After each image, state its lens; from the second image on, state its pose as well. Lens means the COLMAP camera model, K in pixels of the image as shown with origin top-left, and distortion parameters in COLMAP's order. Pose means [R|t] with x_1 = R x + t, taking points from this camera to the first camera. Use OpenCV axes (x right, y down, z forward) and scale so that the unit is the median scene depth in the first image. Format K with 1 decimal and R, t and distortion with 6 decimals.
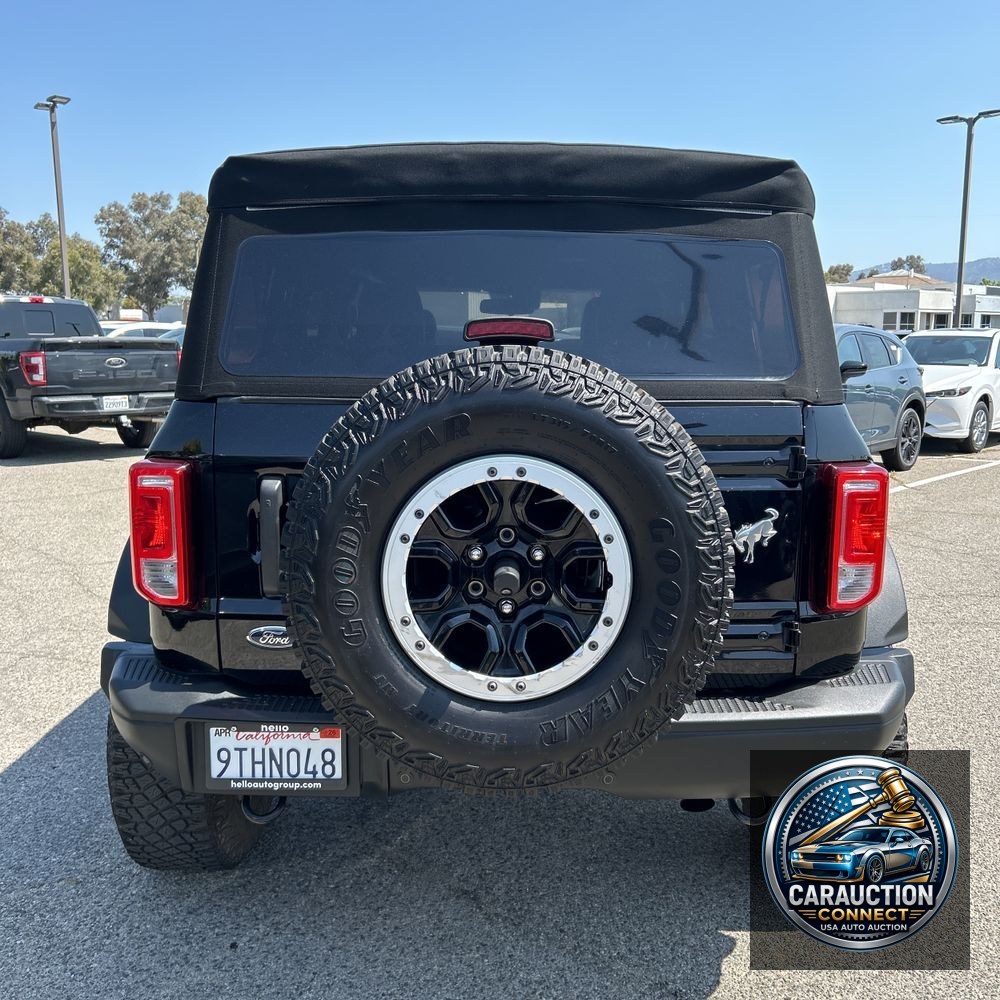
lens RADIAL K [[973.2, 0, 497.7], [0, 973.2, 506.8], [0, 0, 1]] dist [0.031135, -0.024788]
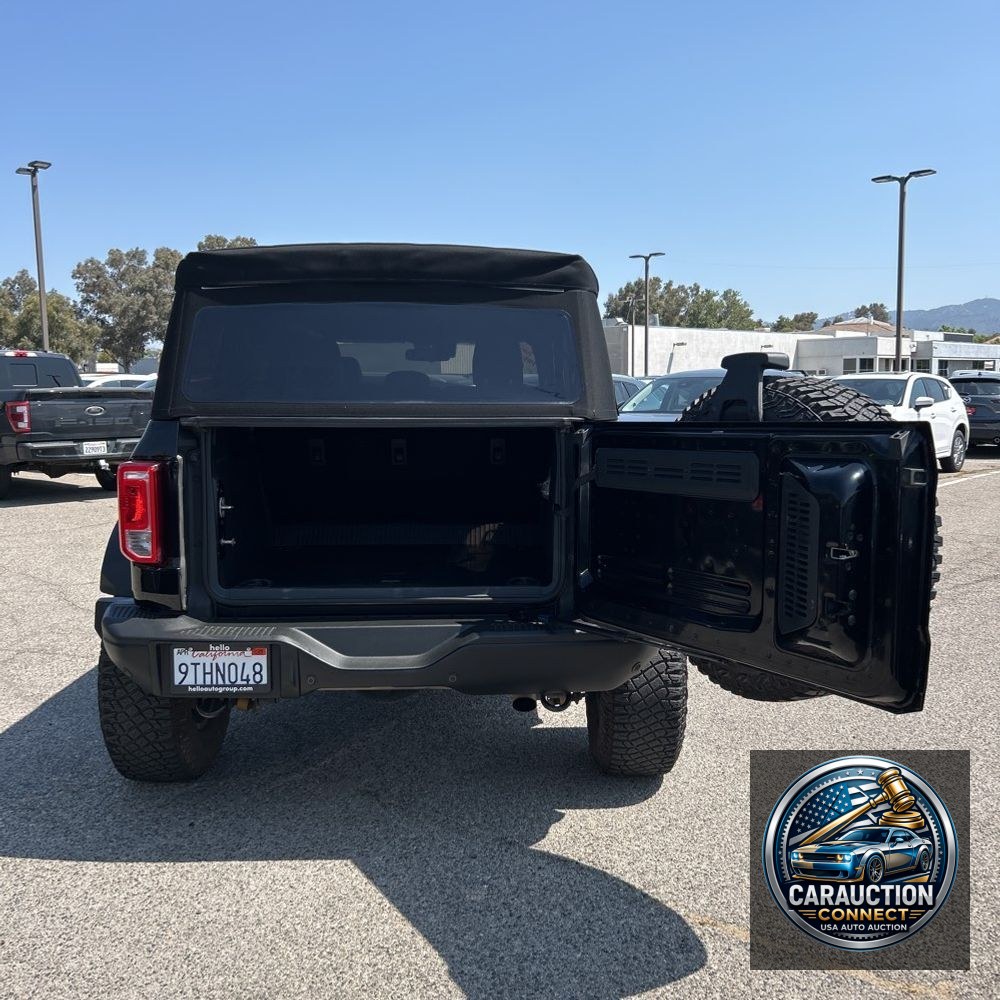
lens RADIAL K [[948.3, 0, 485.3], [0, 948.3, 502.9], [0, 0, 1]] dist [0.080513, -0.123407]
pose [[0.999759, -0.012174, 0.018268, 0.125020], [0.013077, 0.998655, -0.050178, 0.081144], [-0.017632, 0.050405, 0.998573, -0.375360]]
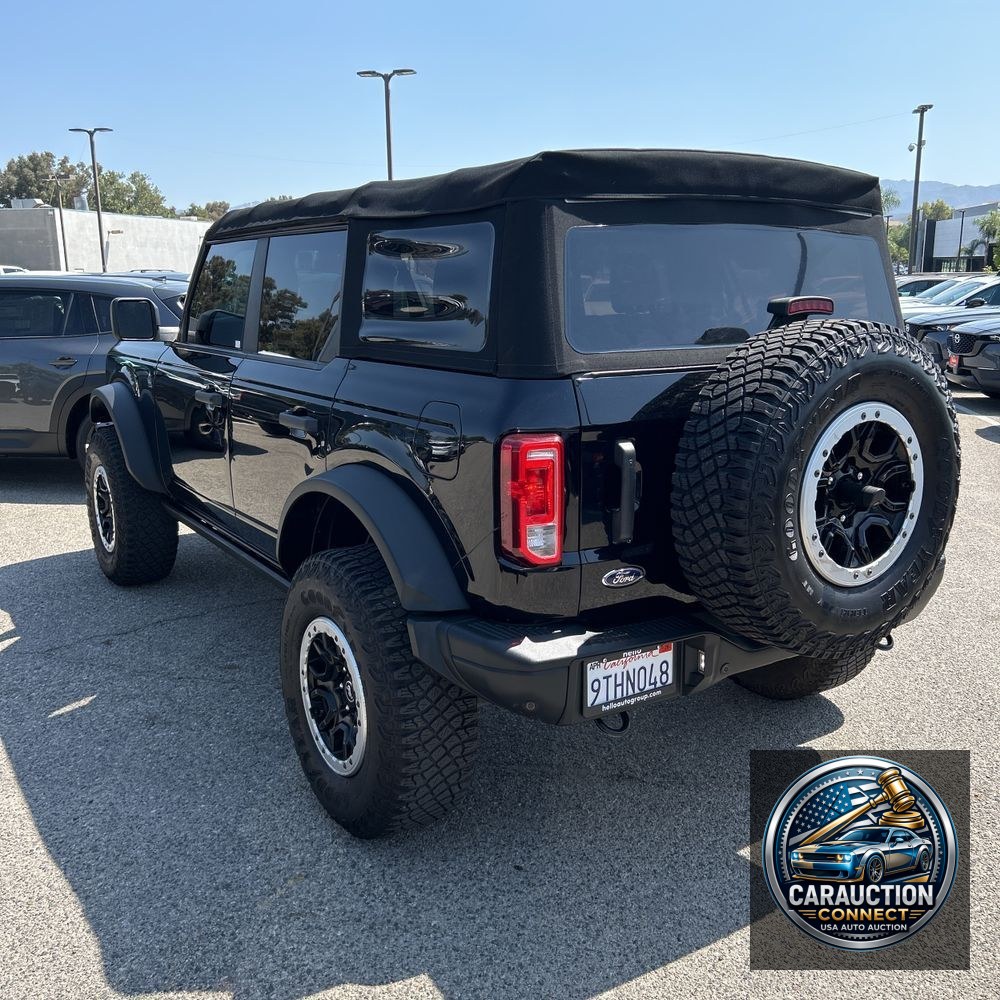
lens RADIAL K [[973.2, 0, 497.7], [0, 973.2, 506.8], [0, 0, 1]] dist [0.031135, -0.024788]
pose [[0.845047, -0.129344, 0.518812, -0.862503], [0.098835, 0.991366, 0.086171, -0.058202], [-0.525478, -0.021542, 0.850534, 0.083331]]
